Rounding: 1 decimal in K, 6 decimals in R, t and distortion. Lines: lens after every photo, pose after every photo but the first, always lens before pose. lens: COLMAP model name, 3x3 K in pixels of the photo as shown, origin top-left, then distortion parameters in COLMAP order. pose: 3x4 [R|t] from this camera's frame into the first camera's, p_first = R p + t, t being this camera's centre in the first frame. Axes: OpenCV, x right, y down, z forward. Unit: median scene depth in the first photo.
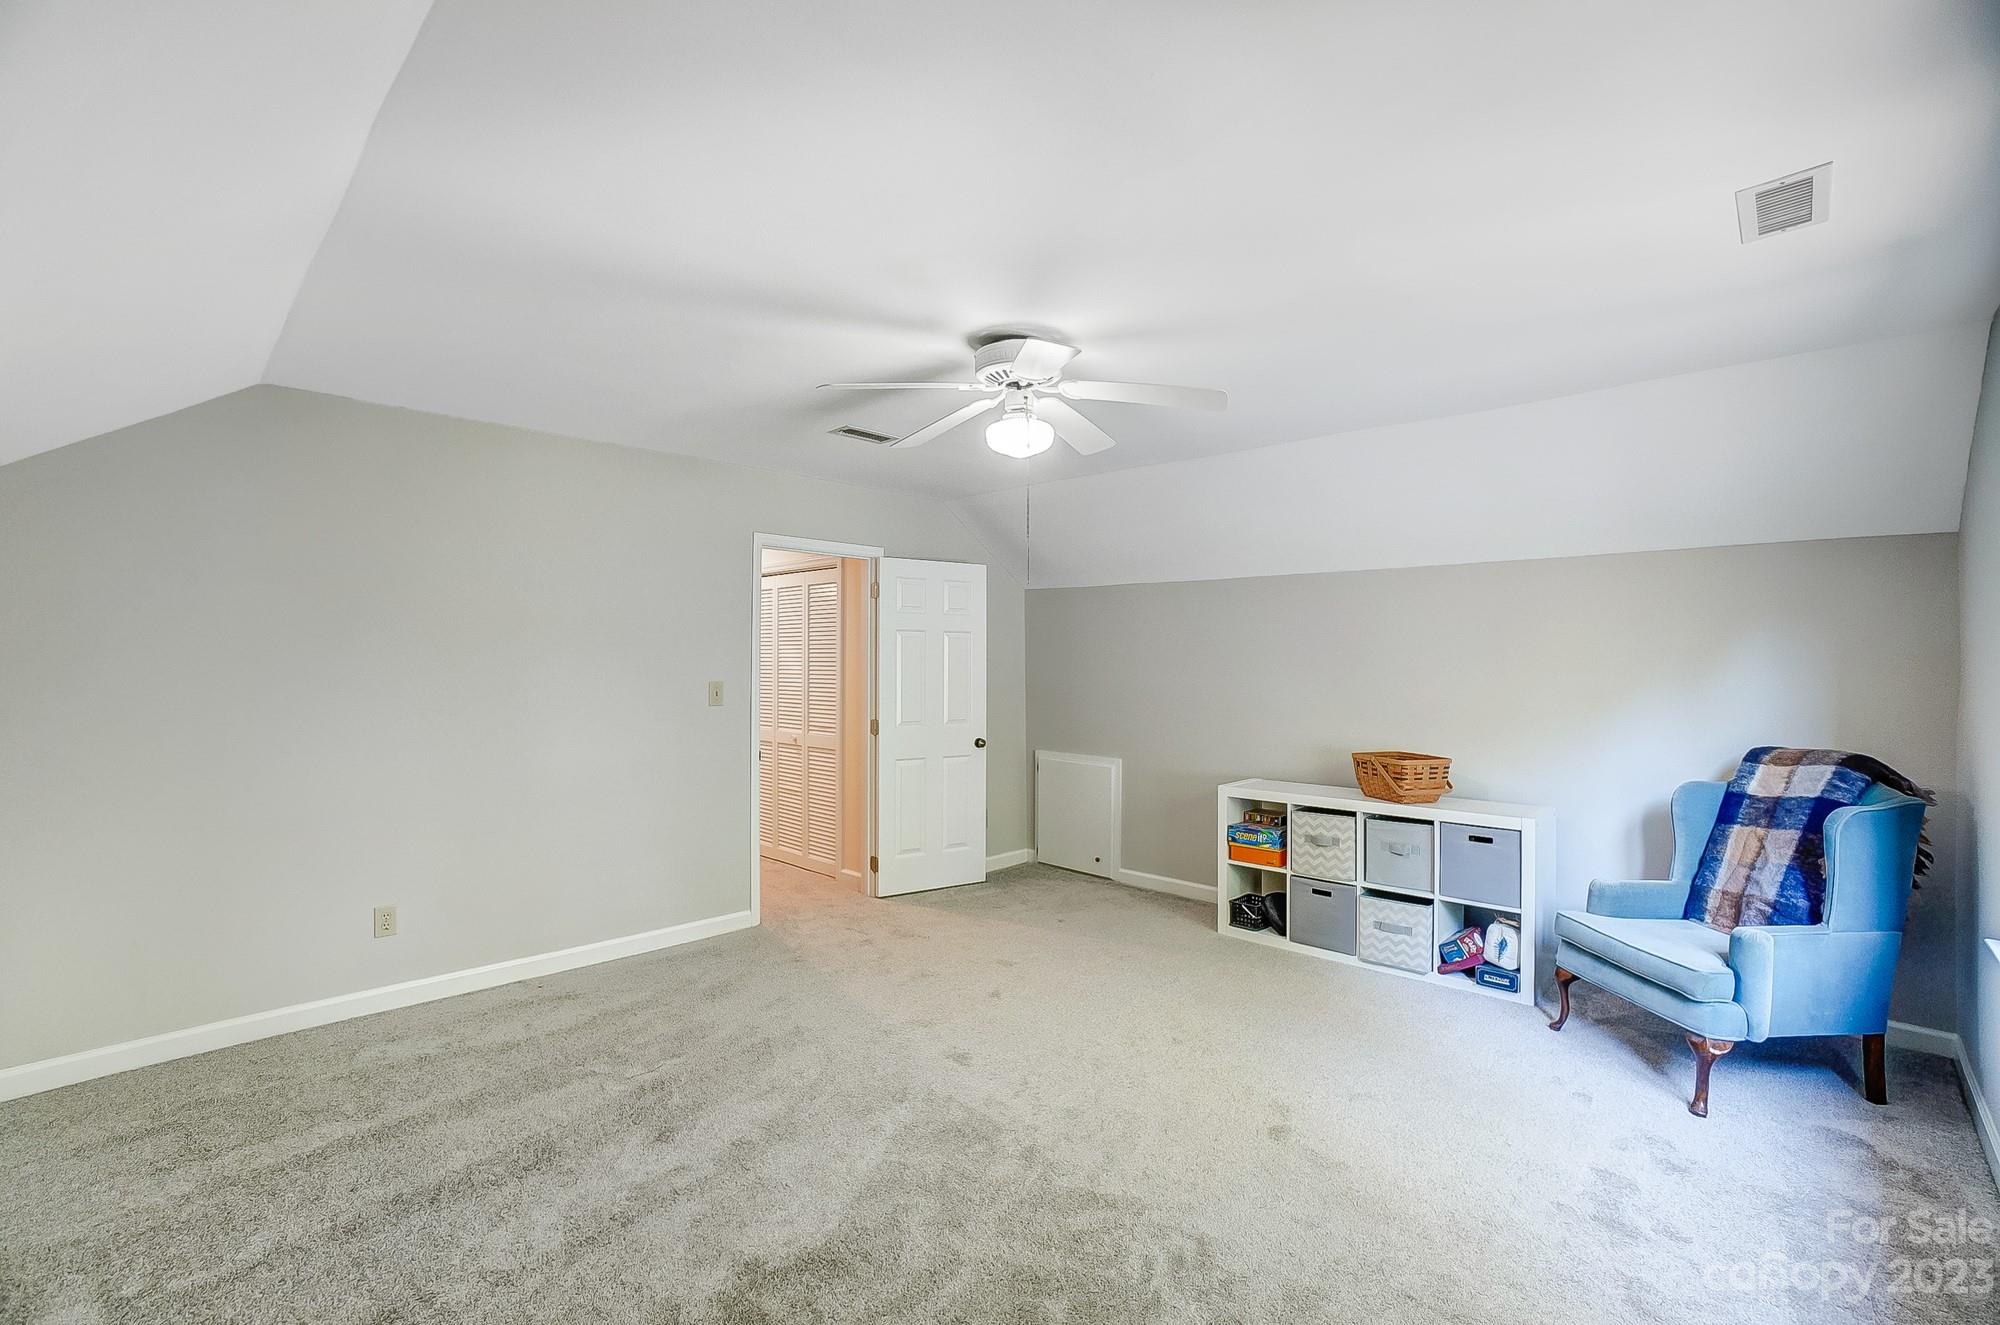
lens RADIAL K [[876.5, 0, 991.4], [0, 876.5, 659.6], [0, 0, 1]] dist [-0.047791, 0.020900]
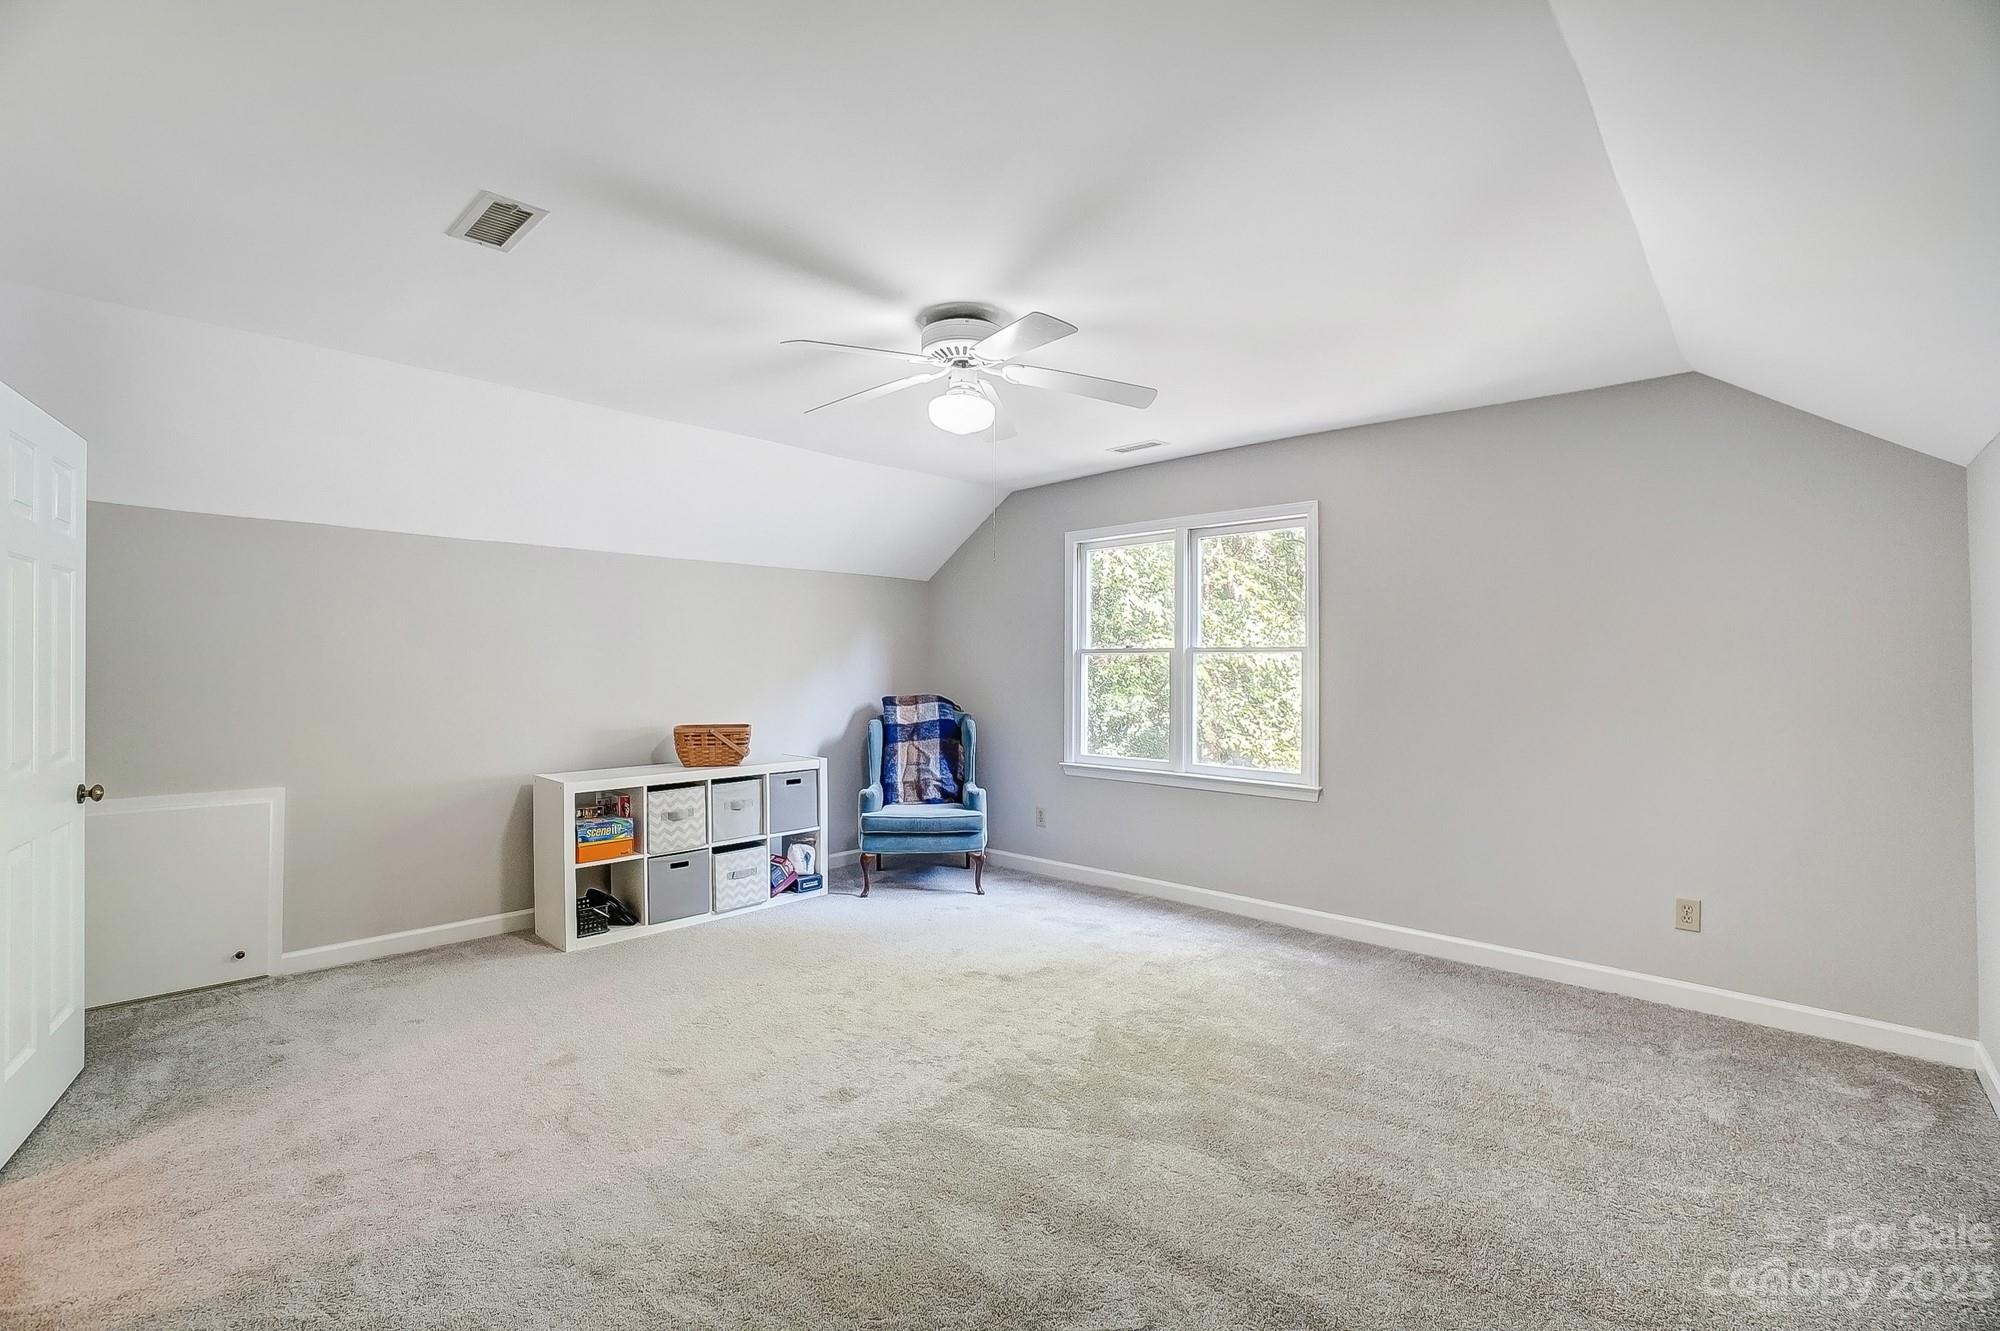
lens RADIAL K [[876.5, 0, 991.4], [0, 876.5, 662.6], [0, 0, 1]] dist [-0.047791, 0.020900]
pose [[-0.014836, -0.002772, 0.999886, -0.664712], [-0.006882, 0.999973, 0.002670, 0.022879], [-0.999866, -0.006842, -0.014855, 0.653520]]
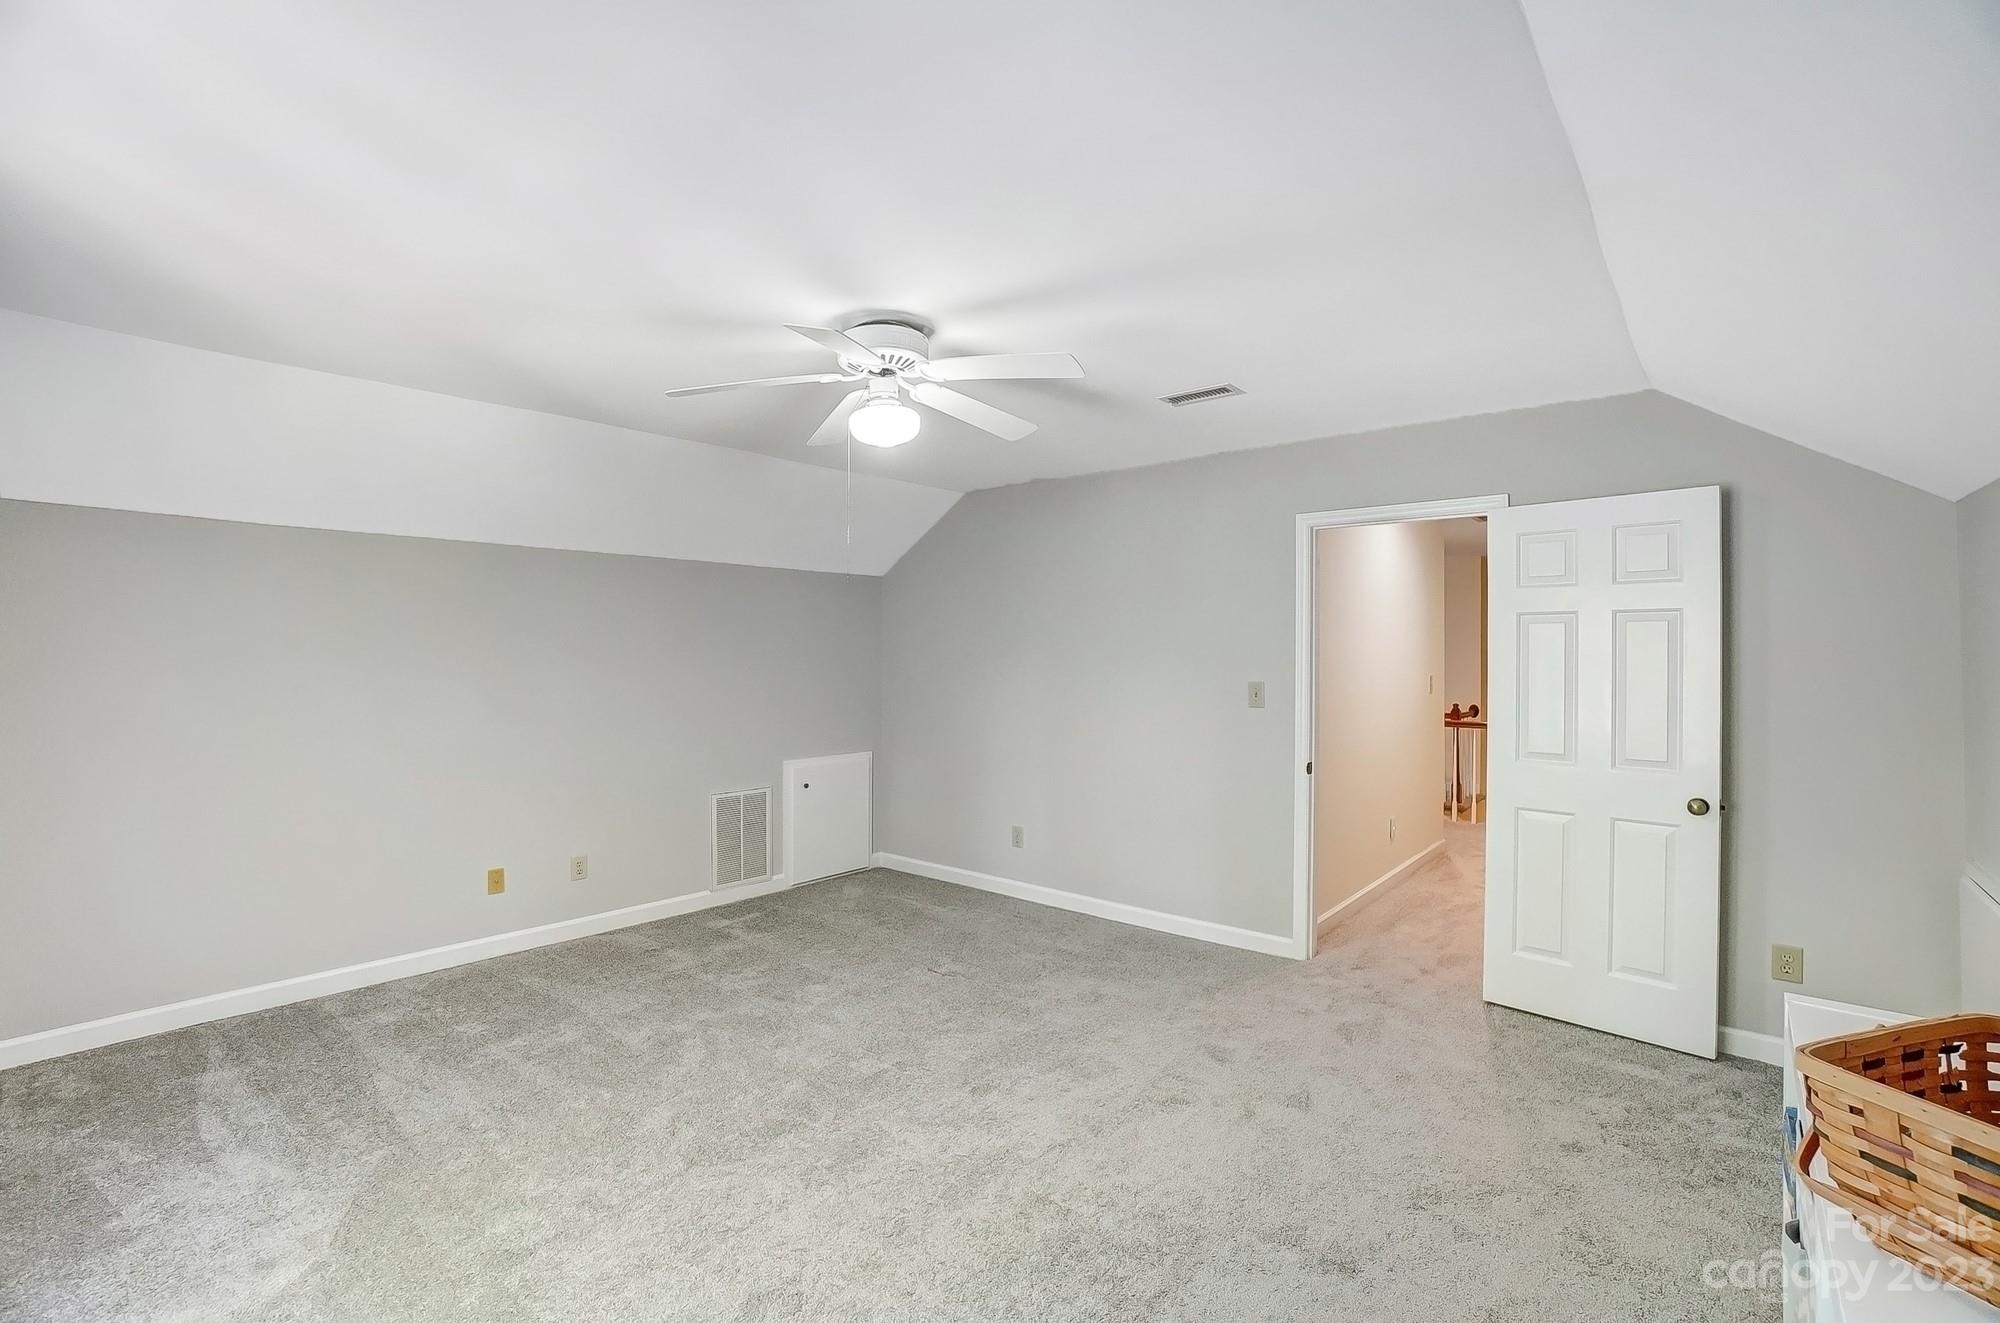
lens RADIAL K [[876.5, 0, 991.4], [0, 876.5, 658.6], [0, 0, 1]] dist [-0.047791, 0.020900]
pose [[0.085265, -0.002542, -0.996355, 0.644803], [0.000739, 0.999997, -0.002488, 0.002497], [0.996358, -0.000524, 0.085267, 0.683716]]
